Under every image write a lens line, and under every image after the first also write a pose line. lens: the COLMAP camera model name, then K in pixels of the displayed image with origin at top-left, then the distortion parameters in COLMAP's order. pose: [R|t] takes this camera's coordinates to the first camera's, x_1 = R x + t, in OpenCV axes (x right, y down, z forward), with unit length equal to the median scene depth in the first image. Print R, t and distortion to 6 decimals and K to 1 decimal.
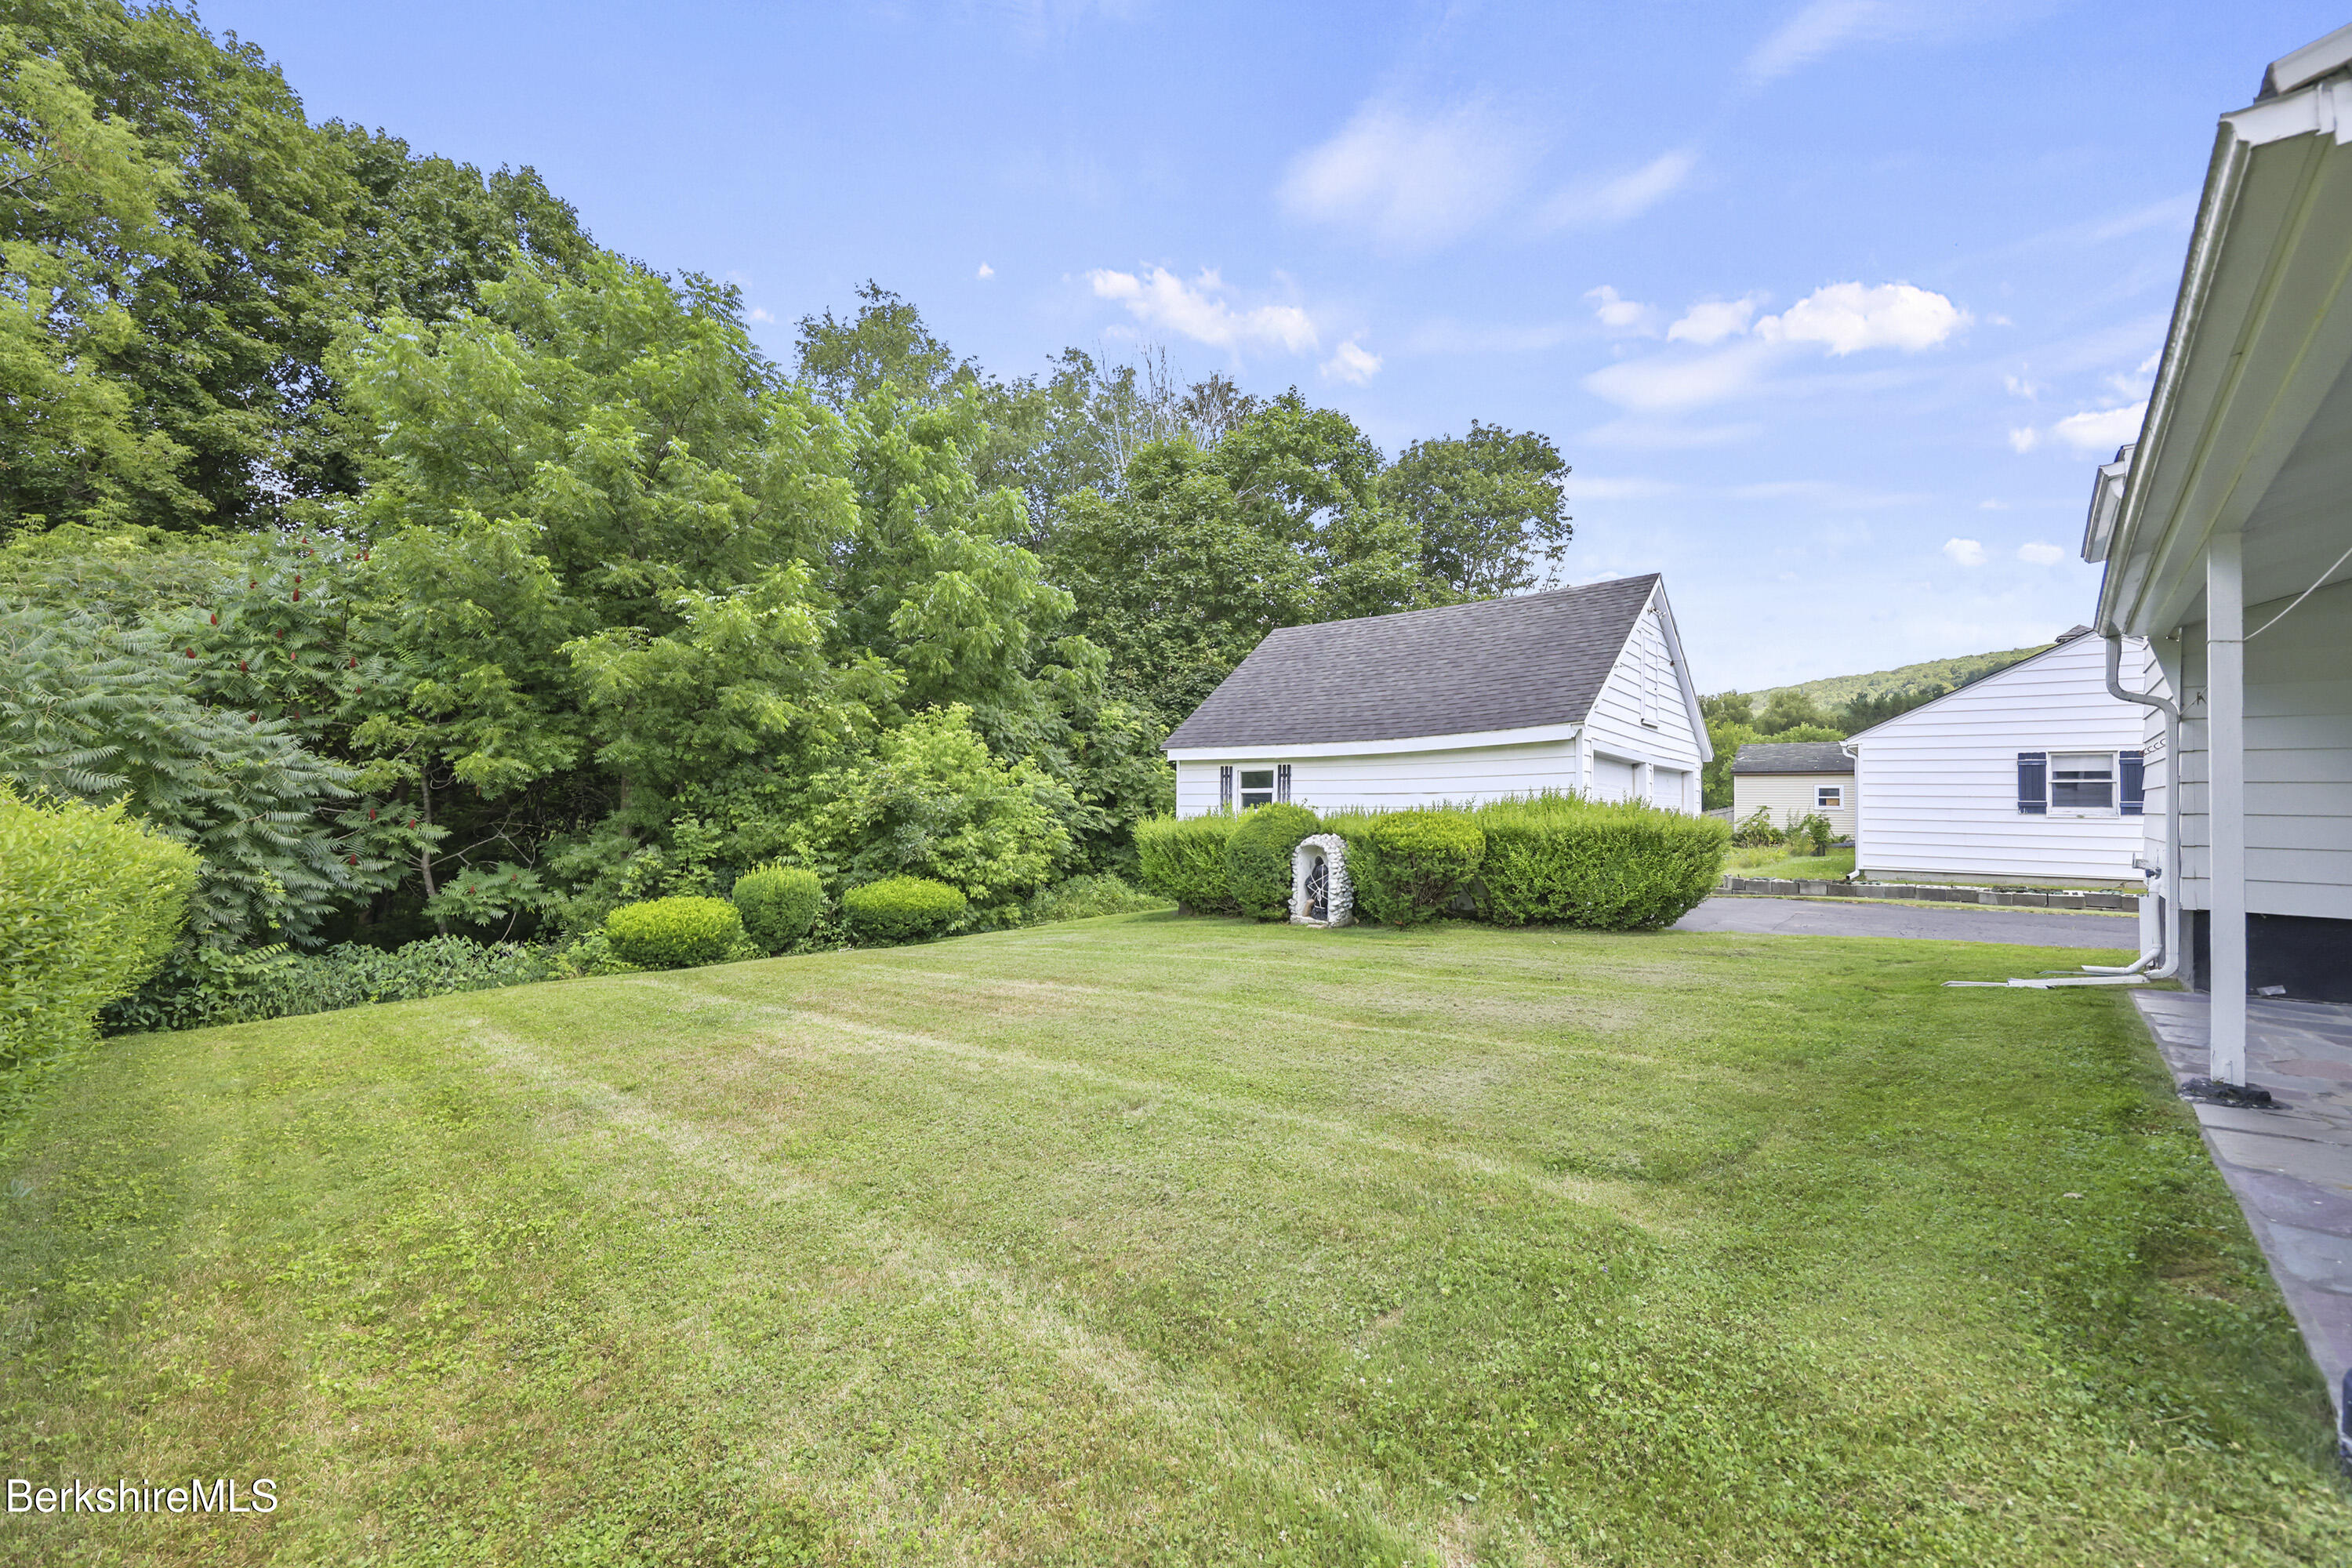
lens RADIAL K [[963.6, 0, 1175.0], [0, 963.6, 799.6], [0, 0, 1]] dist [-0.006043, 0.000055]
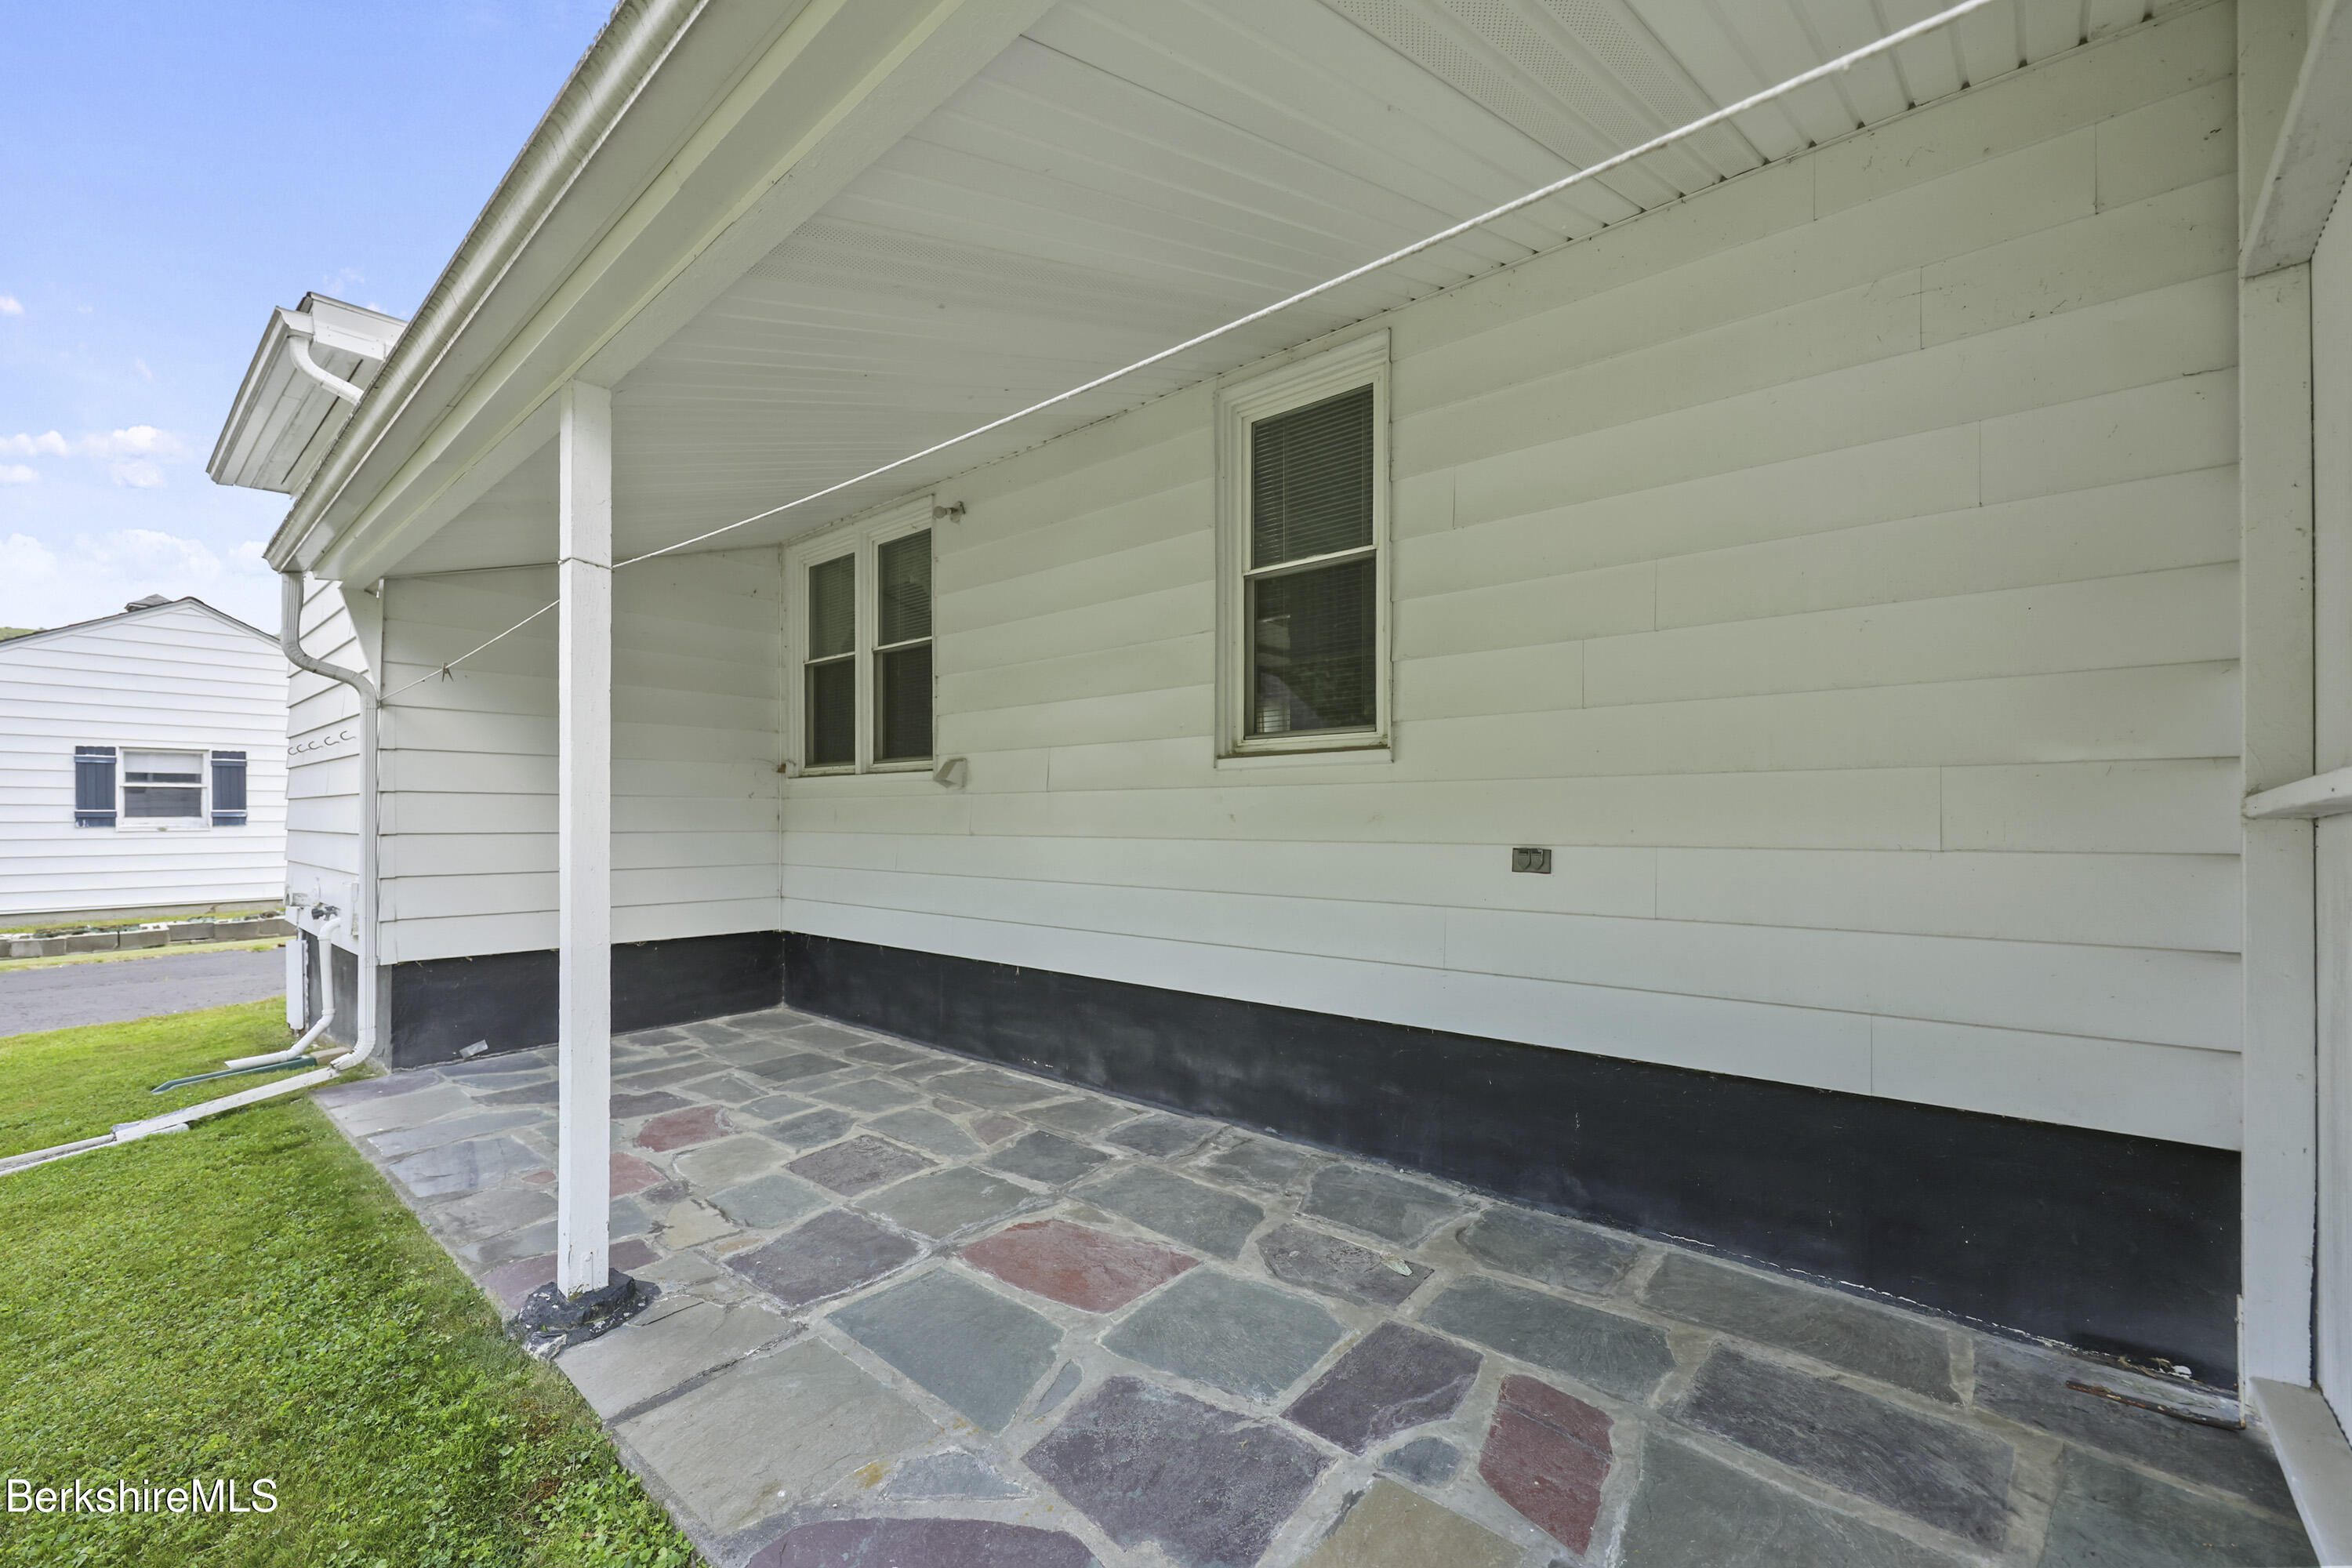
lens RADIAL K [[963.6, 0, 1167.6], [0, 963.6, 801.9], [0, 0, 1]] dist [-0.006043, 0.000055]
pose [[-0.016837, 0.003535, 0.999852, 0.203543], [-0.001069, 0.999993, -0.003553, -0.005383], [-0.999858, -0.001129, -0.016834, 0.270687]]
